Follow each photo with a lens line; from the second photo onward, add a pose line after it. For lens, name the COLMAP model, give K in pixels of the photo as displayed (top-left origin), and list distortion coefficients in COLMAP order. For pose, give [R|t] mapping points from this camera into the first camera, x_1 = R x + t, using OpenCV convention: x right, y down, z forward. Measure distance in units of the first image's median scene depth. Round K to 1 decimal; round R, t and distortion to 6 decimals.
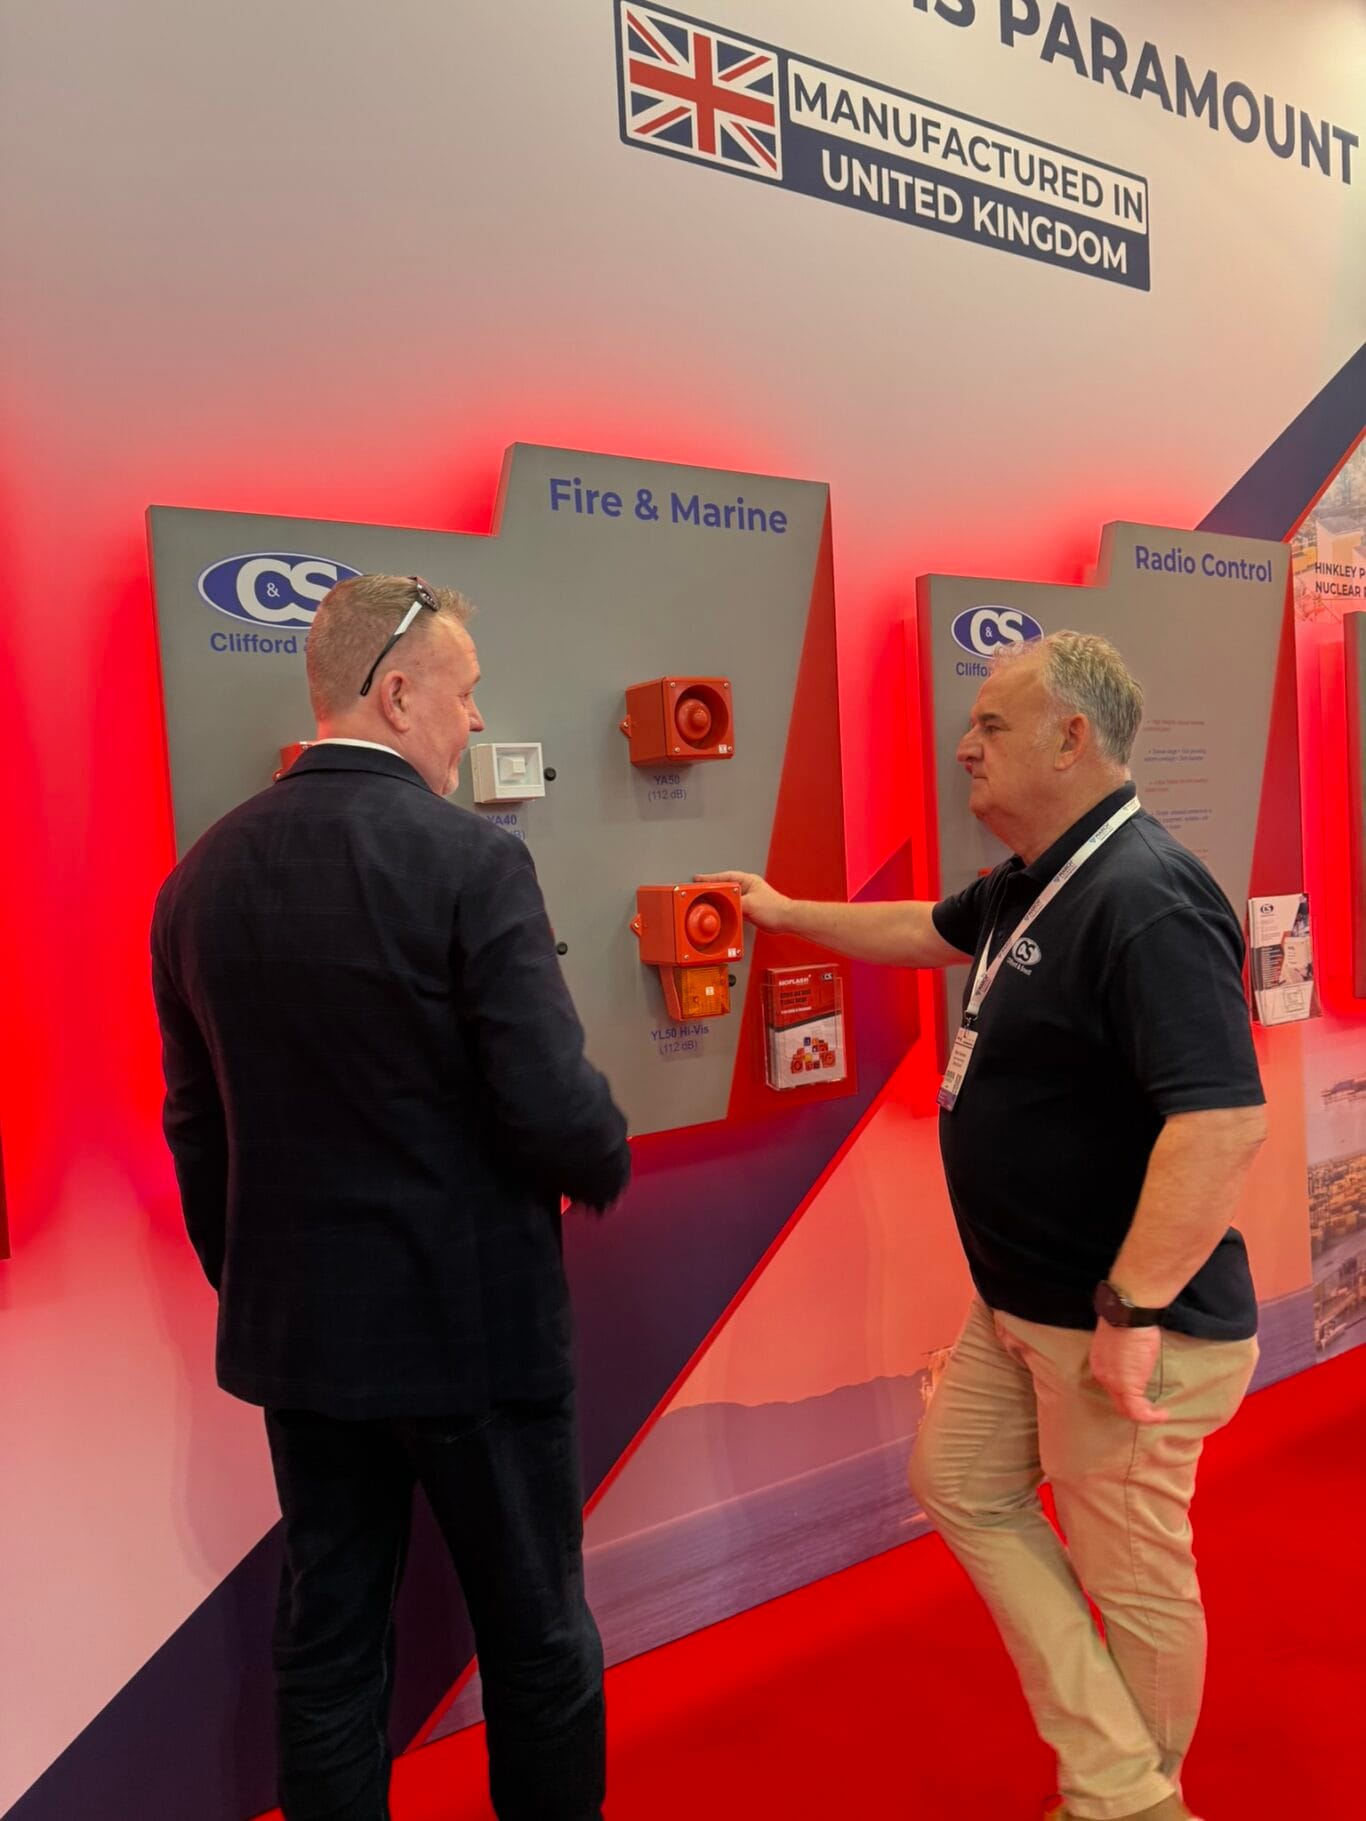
lens RADIAL K [[1284.8, 0, 683.0], [0, 1284.8, 910.5], [0, 0, 1]] dist [-0.011533, -0.002555]
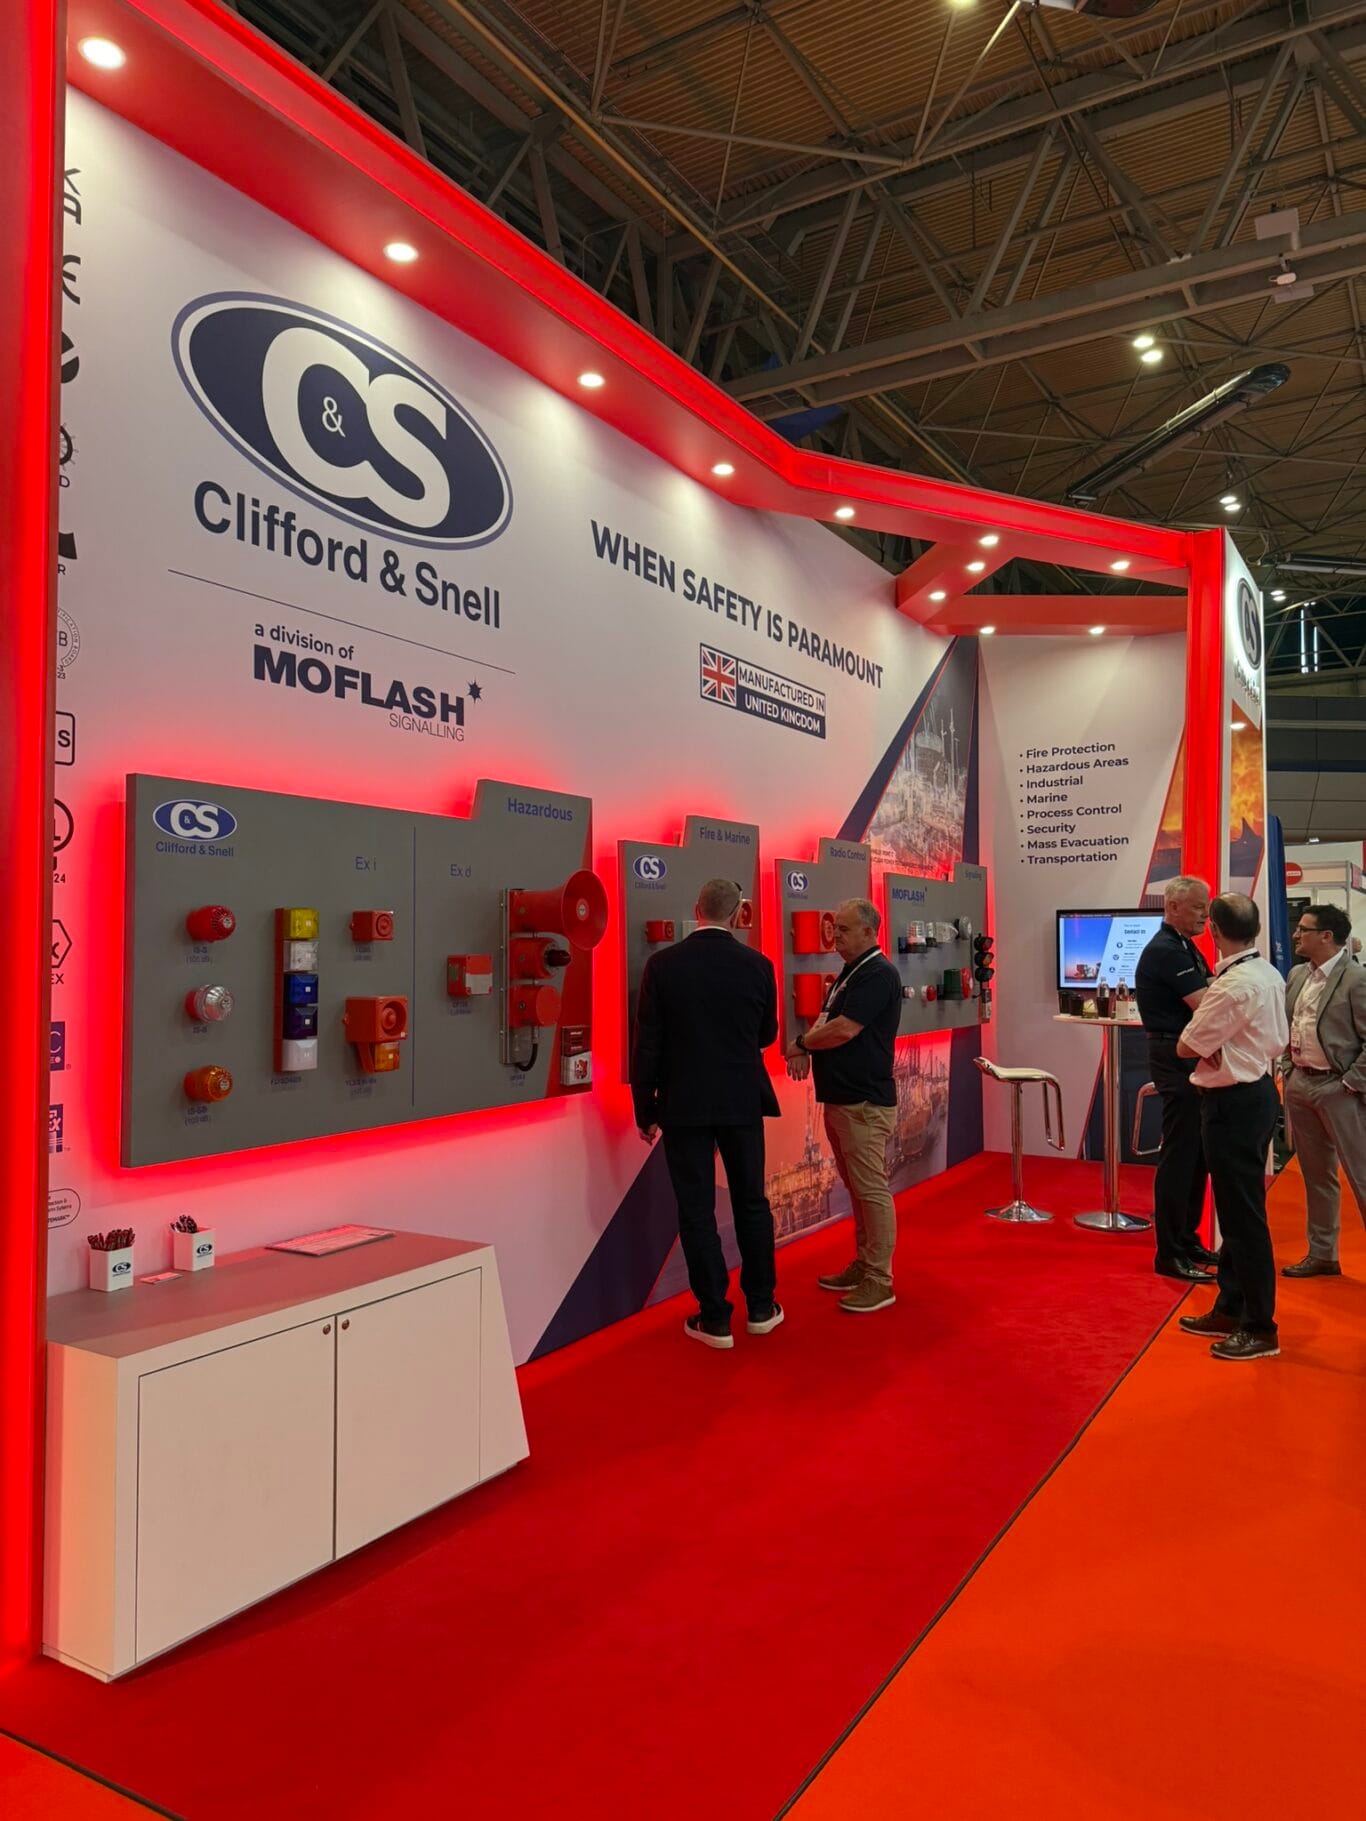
lens RADIAL K [[1284.8, 0, 683.0], [0, 1284.8, 910.5], [0, 0, 1]] dist [-0.011533, -0.002555]
pose [[0.887471, 0.058807, 0.457097, -1.127120], [-0.015439, 0.995063, -0.098041, 0.100835], [-0.460606, 0.079952, 0.883997, -1.173604]]
